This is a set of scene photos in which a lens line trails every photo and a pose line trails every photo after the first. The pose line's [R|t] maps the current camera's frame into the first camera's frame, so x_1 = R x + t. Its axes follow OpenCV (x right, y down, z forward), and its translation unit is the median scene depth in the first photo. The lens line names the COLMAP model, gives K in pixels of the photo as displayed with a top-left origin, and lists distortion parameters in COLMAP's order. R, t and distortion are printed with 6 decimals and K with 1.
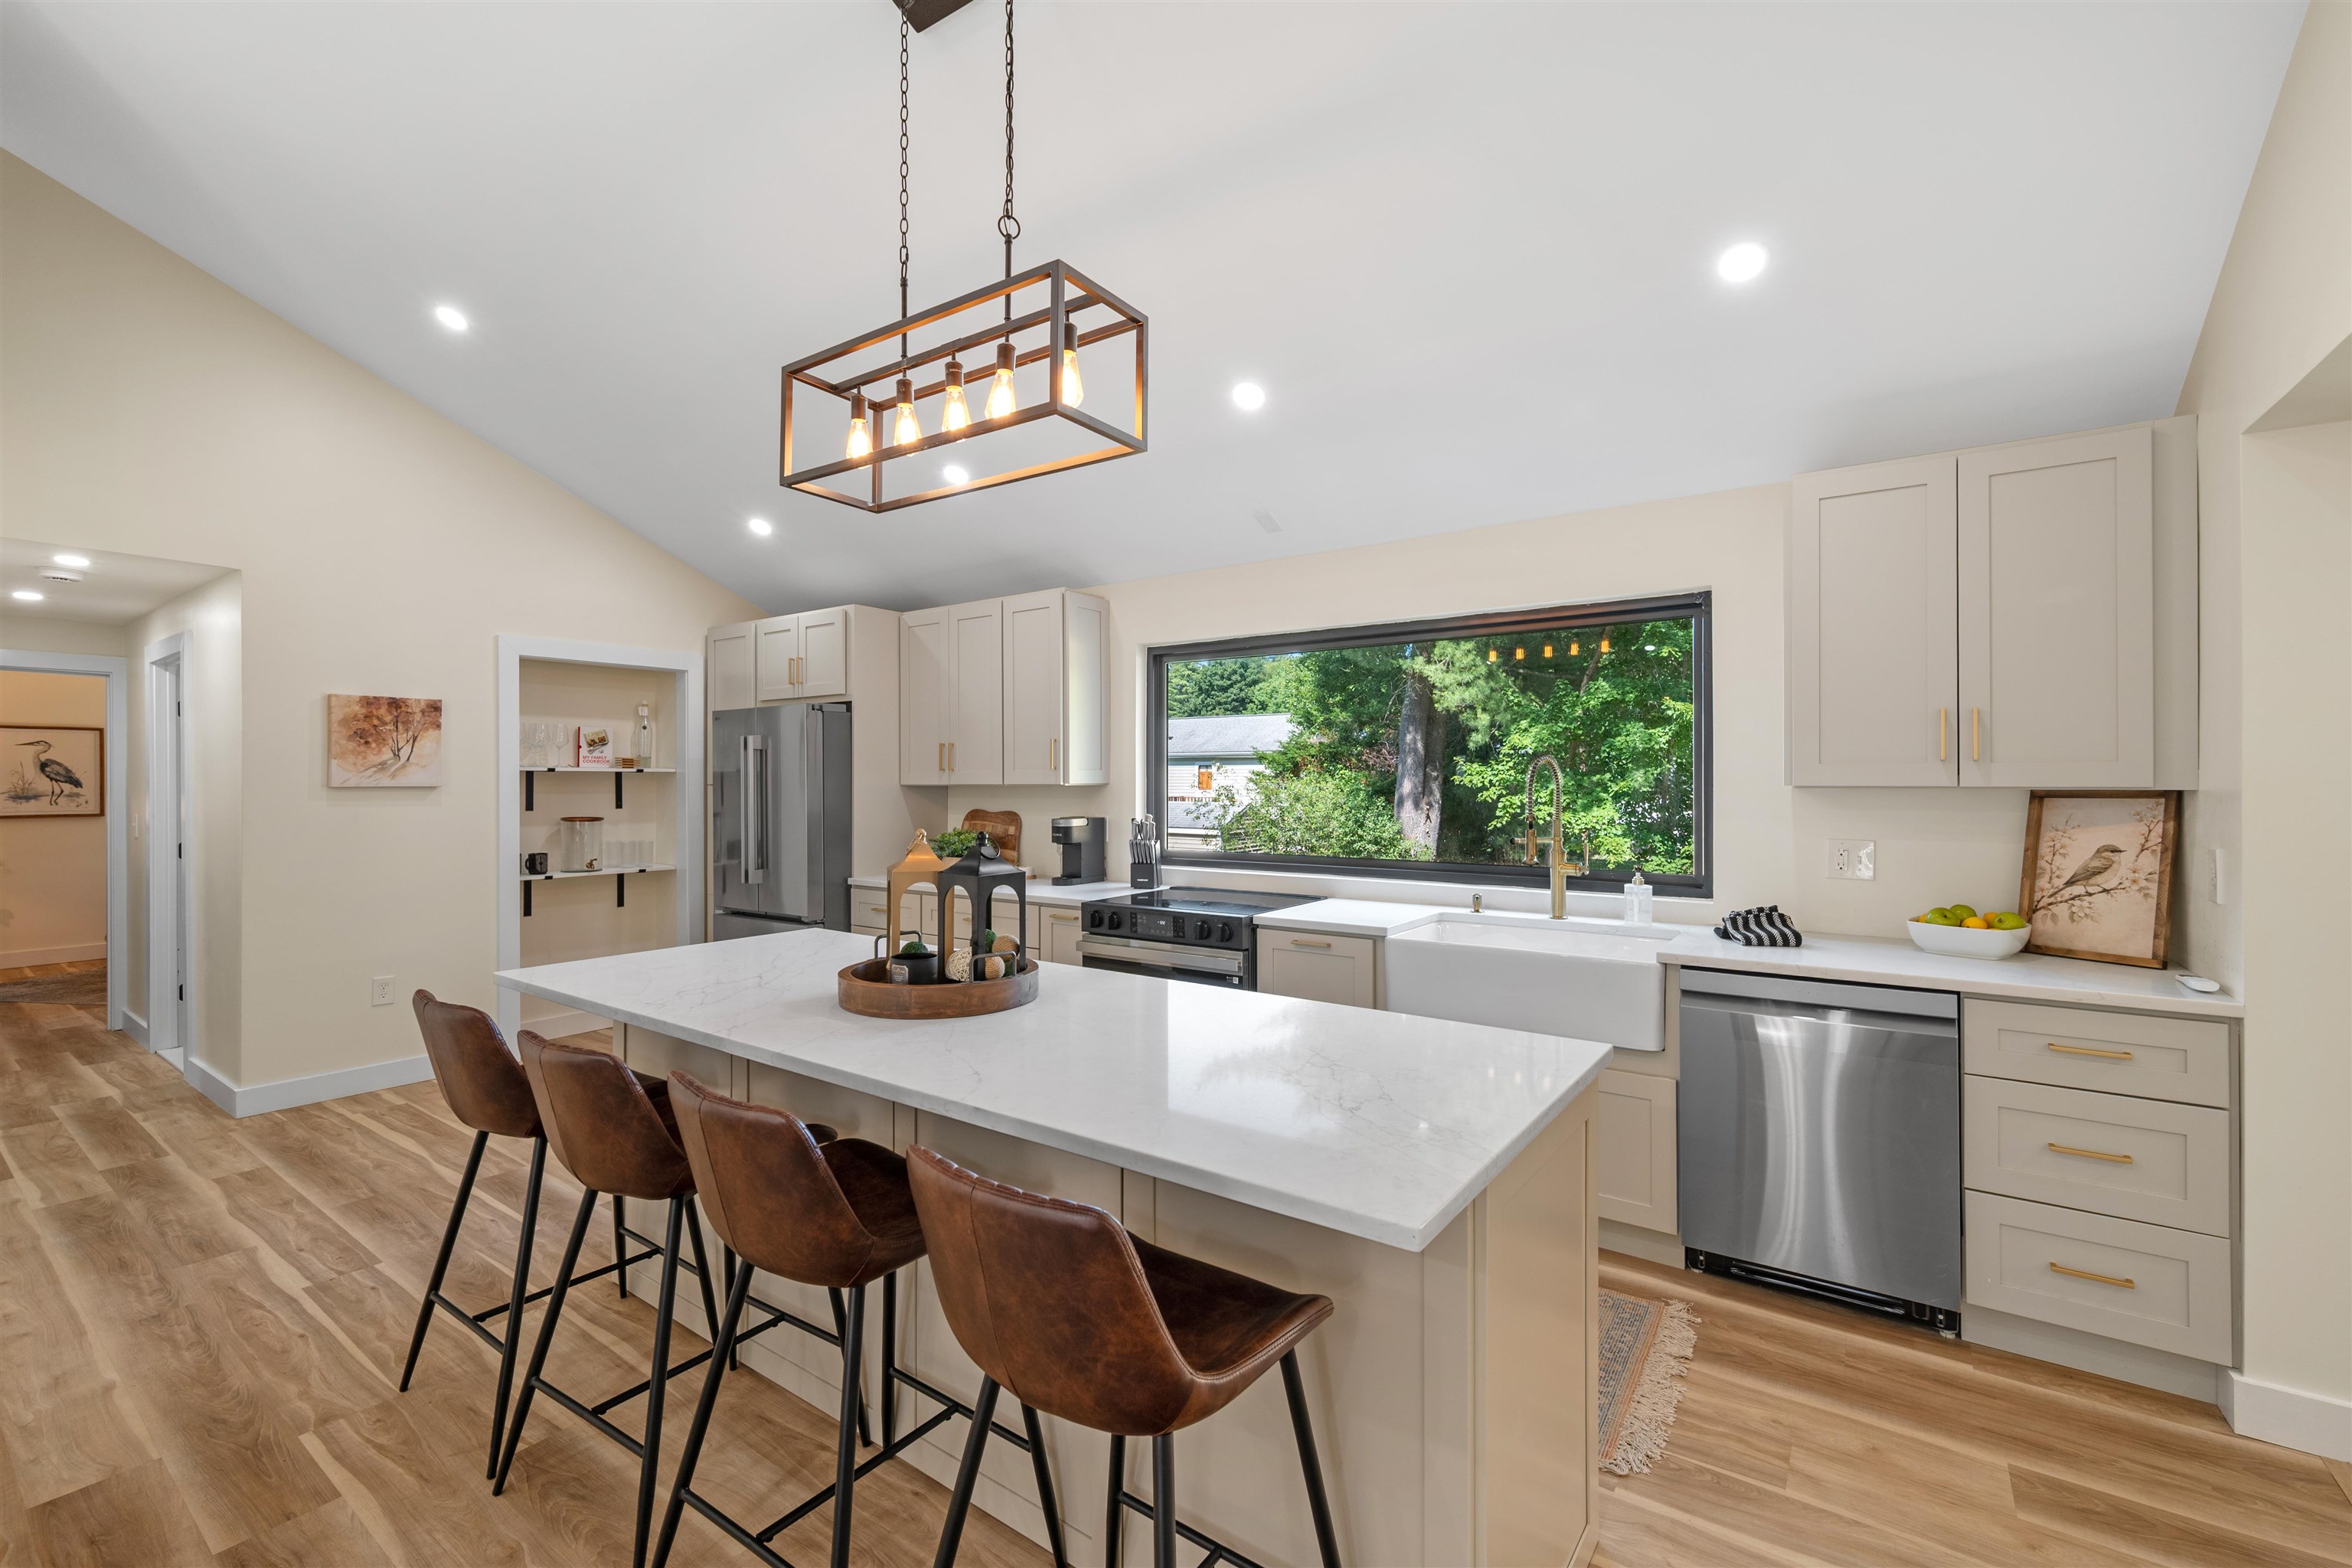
lens RADIAL K [[999.2, 0, 1176.0], [0, 999.2, 784.0], [0, 0, 1]] dist [0.000301, -0.000108]
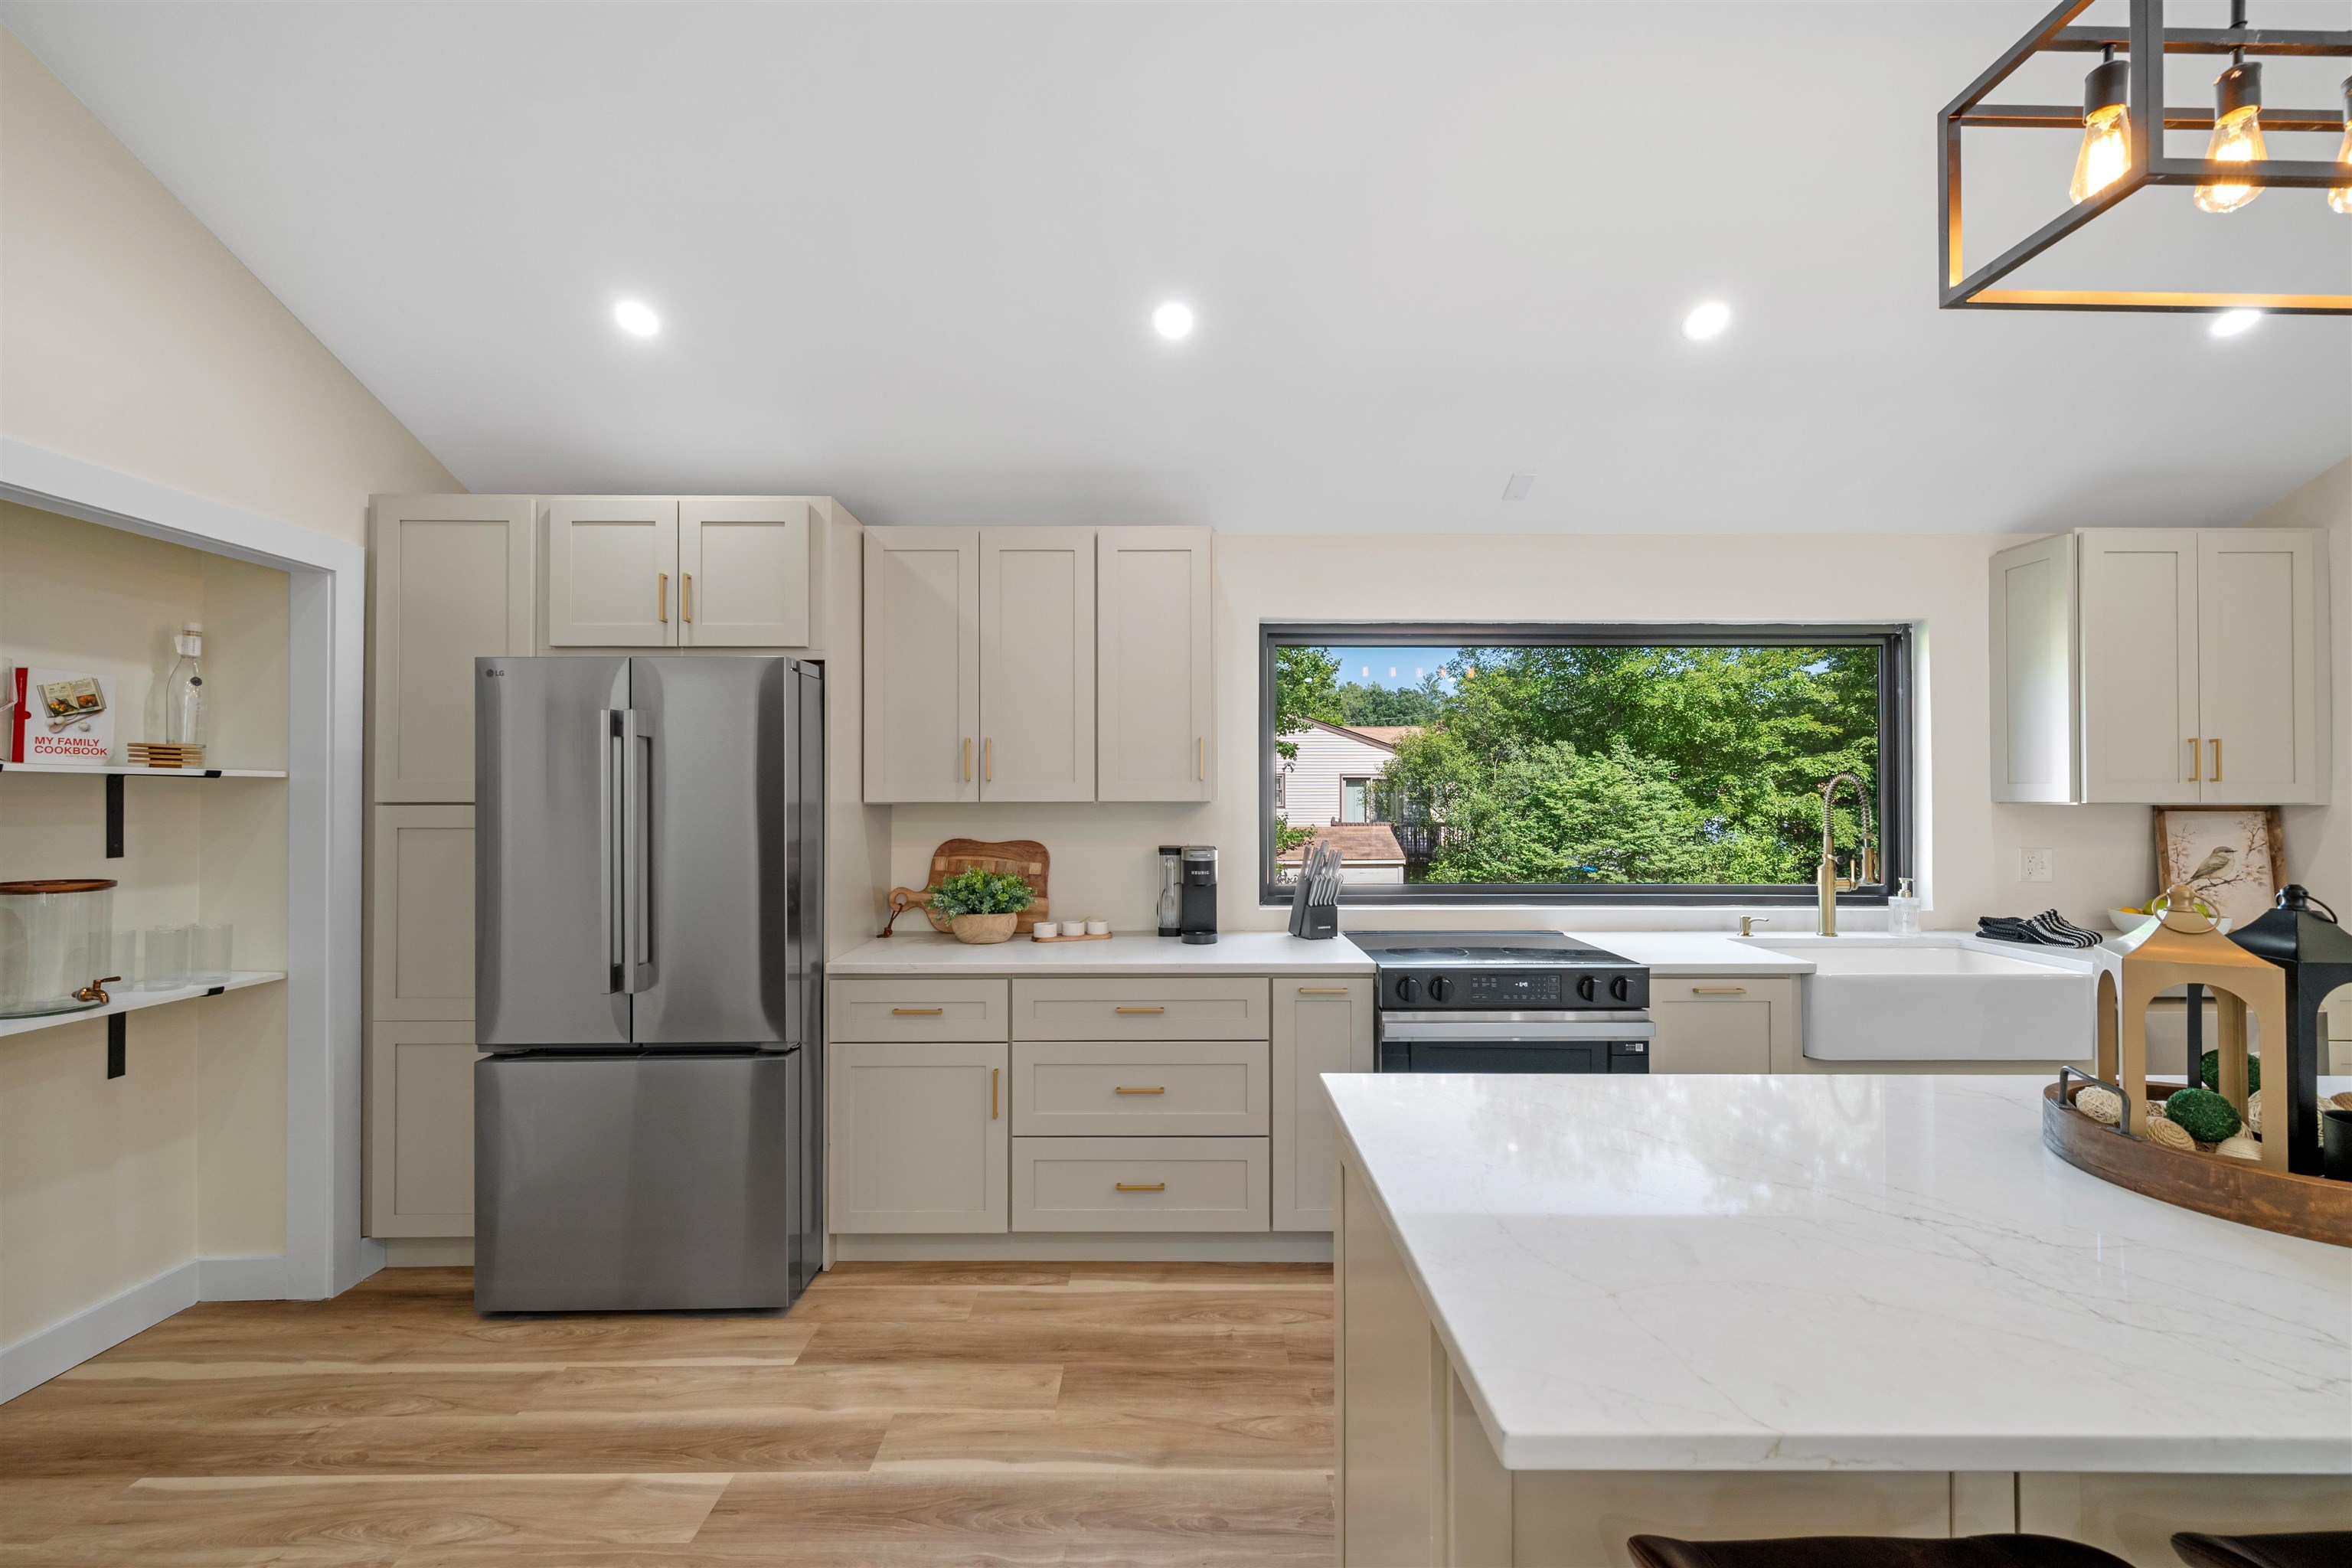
lens RADIAL K [[942.2, 0, 1176.0], [0, 942.2, 784.0], [0, 0, 1]] dist [-0.001423, 0.000075]
pose [[0.806435, 0.007261, 0.591278, -0.691904], [0.000111, 0.999923, -0.012429, -0.004904], [-0.591323, 0.010089, 0.806372, 0.619722]]
